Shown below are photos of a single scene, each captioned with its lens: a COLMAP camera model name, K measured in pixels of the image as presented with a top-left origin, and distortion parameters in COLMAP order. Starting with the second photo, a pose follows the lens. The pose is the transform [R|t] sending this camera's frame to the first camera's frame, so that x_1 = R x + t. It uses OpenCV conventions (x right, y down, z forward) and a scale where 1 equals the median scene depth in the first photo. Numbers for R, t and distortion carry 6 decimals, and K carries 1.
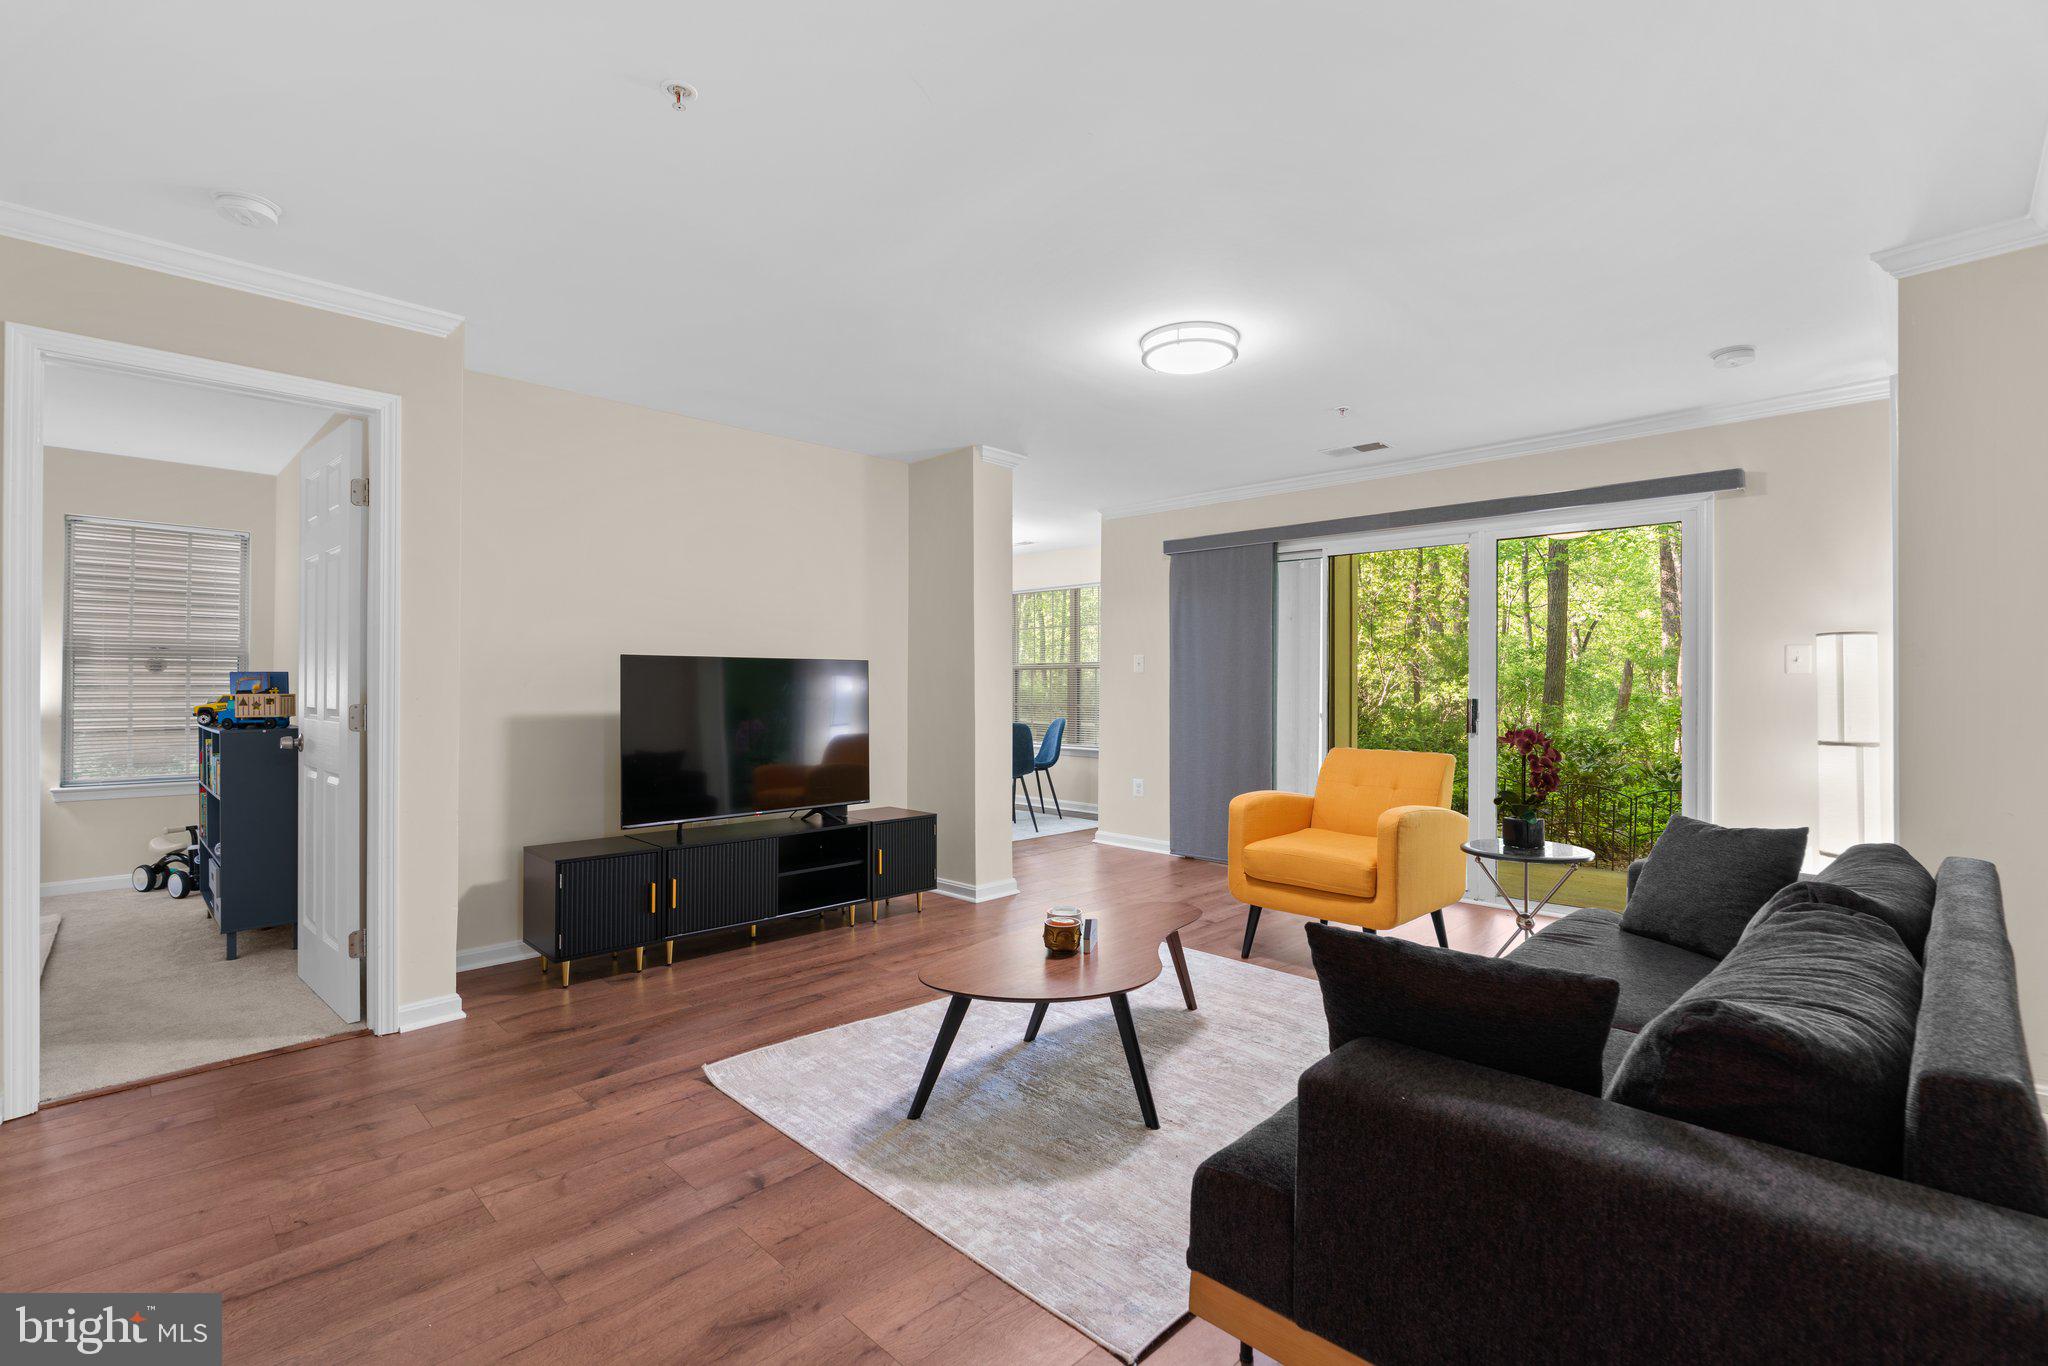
lens RADIAL K [[920.7, 0, 1011.6], [0, 920.7, 687.1], [0, 0, 1]] dist [-0.012525, 0.005056]
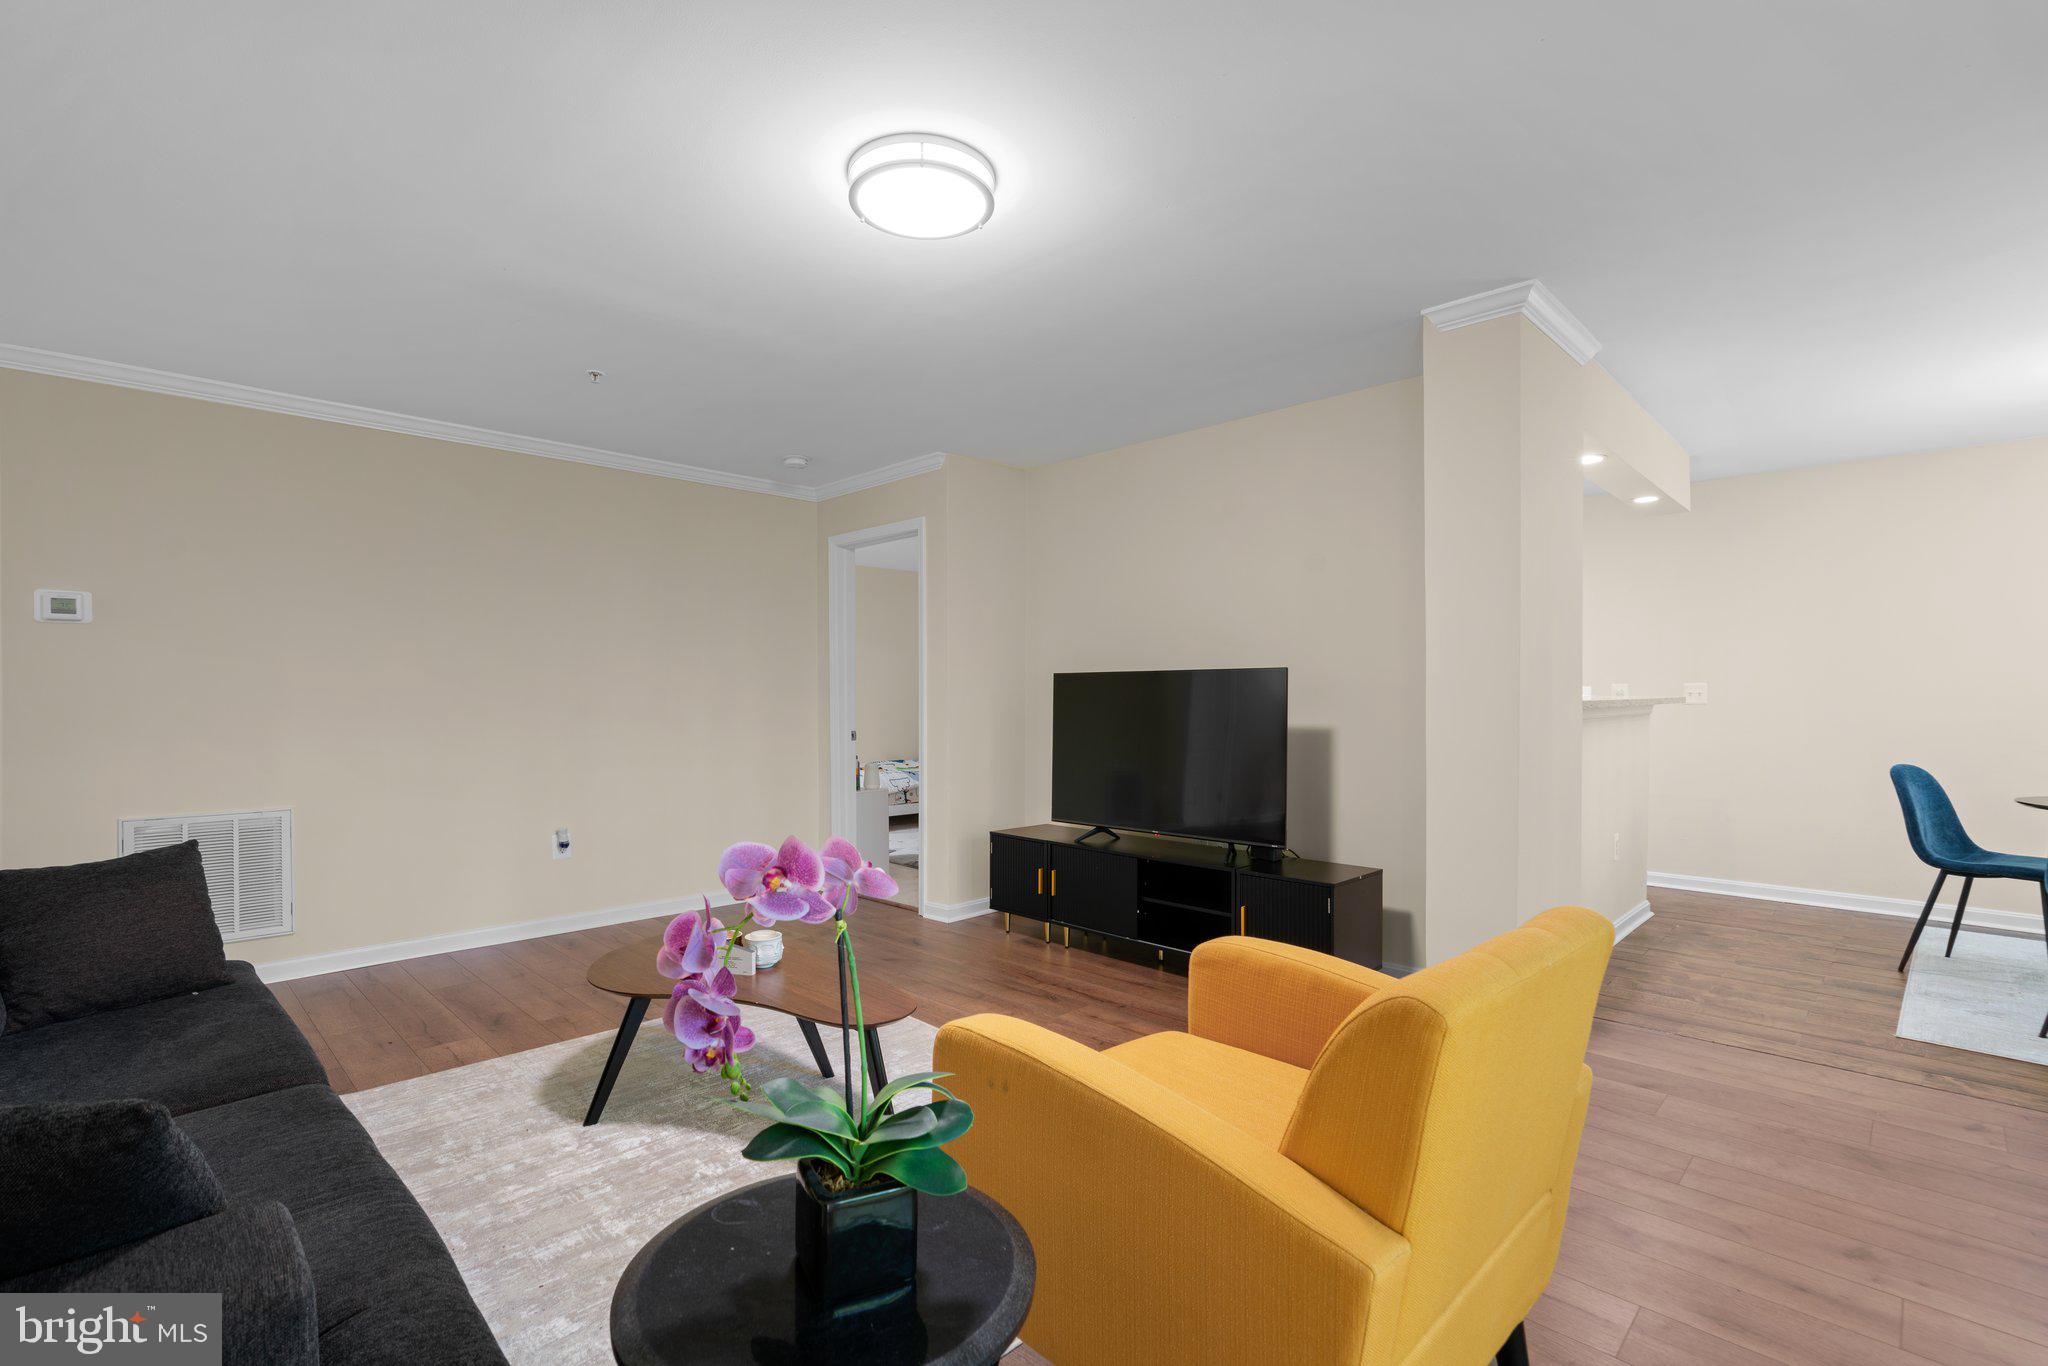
lens RADIAL K [[920.7, 0, 1018.3], [0, 920.7, 700.4], [0, 0, 1]] dist [-0.012525, 0.005056]
pose [[0.009597, -0.001376, -0.999953, 0.783968], [-0.003222, 0.999994, -0.001407, 0.000574], [0.999949, 0.003236, 0.009593, 0.963903]]
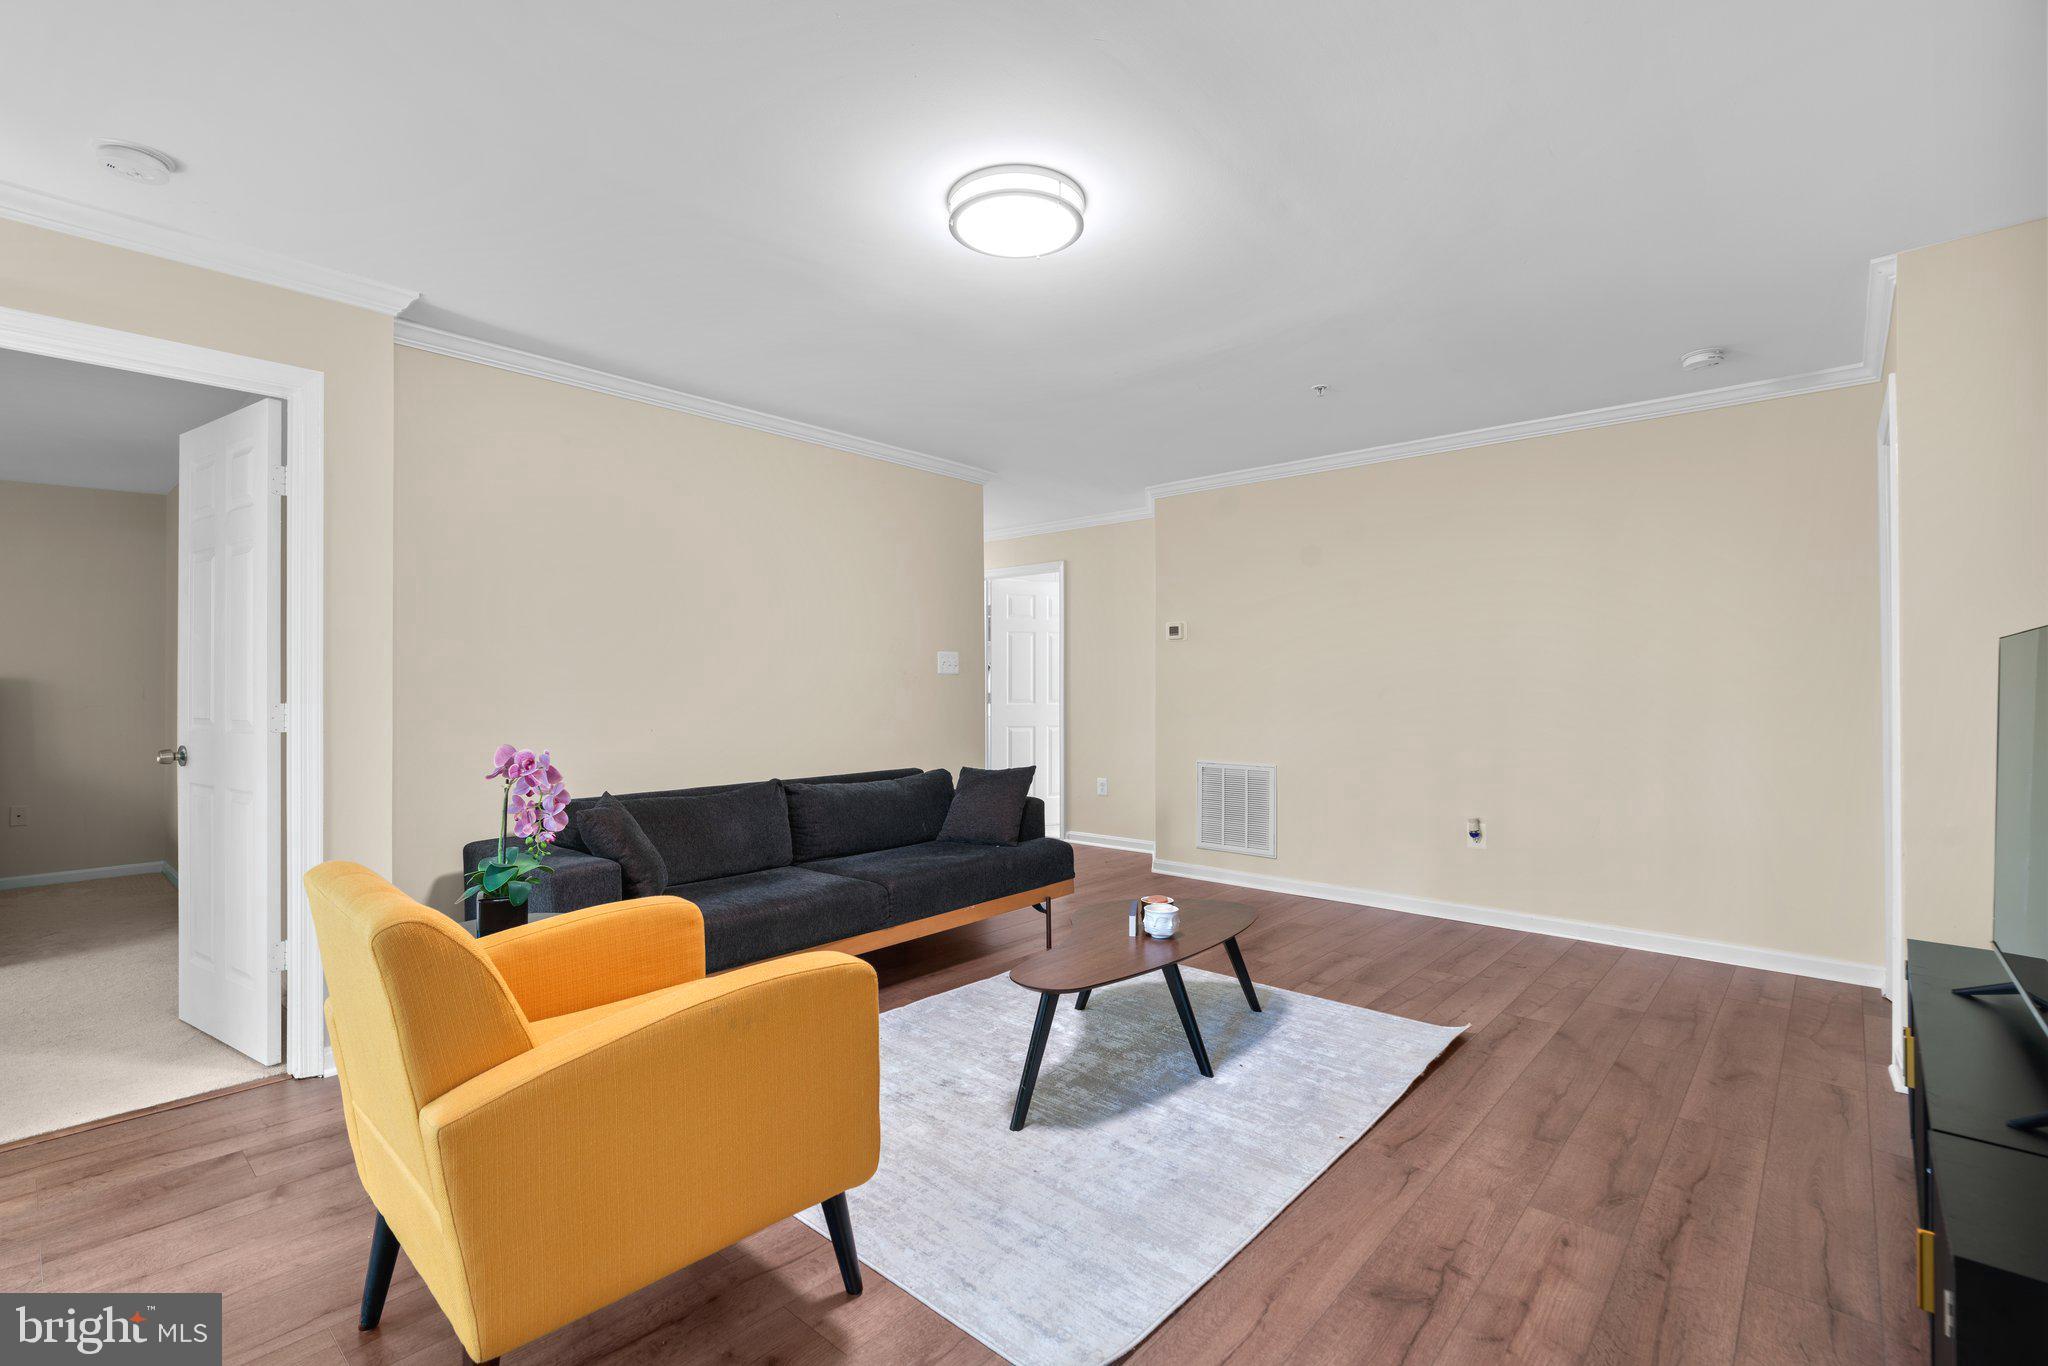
lens RADIAL K [[920.7, 0, 1031.6], [0, 920.7, 677.2], [0, 0, 1]] dist [-0.012525, 0.005056]
pose [[-0.997478, -0.004163, -0.070858, 0.212679], [-0.003849, 0.999982, -0.004571, -0.006354], [0.070876, -0.004287, -0.997476, 1.551173]]
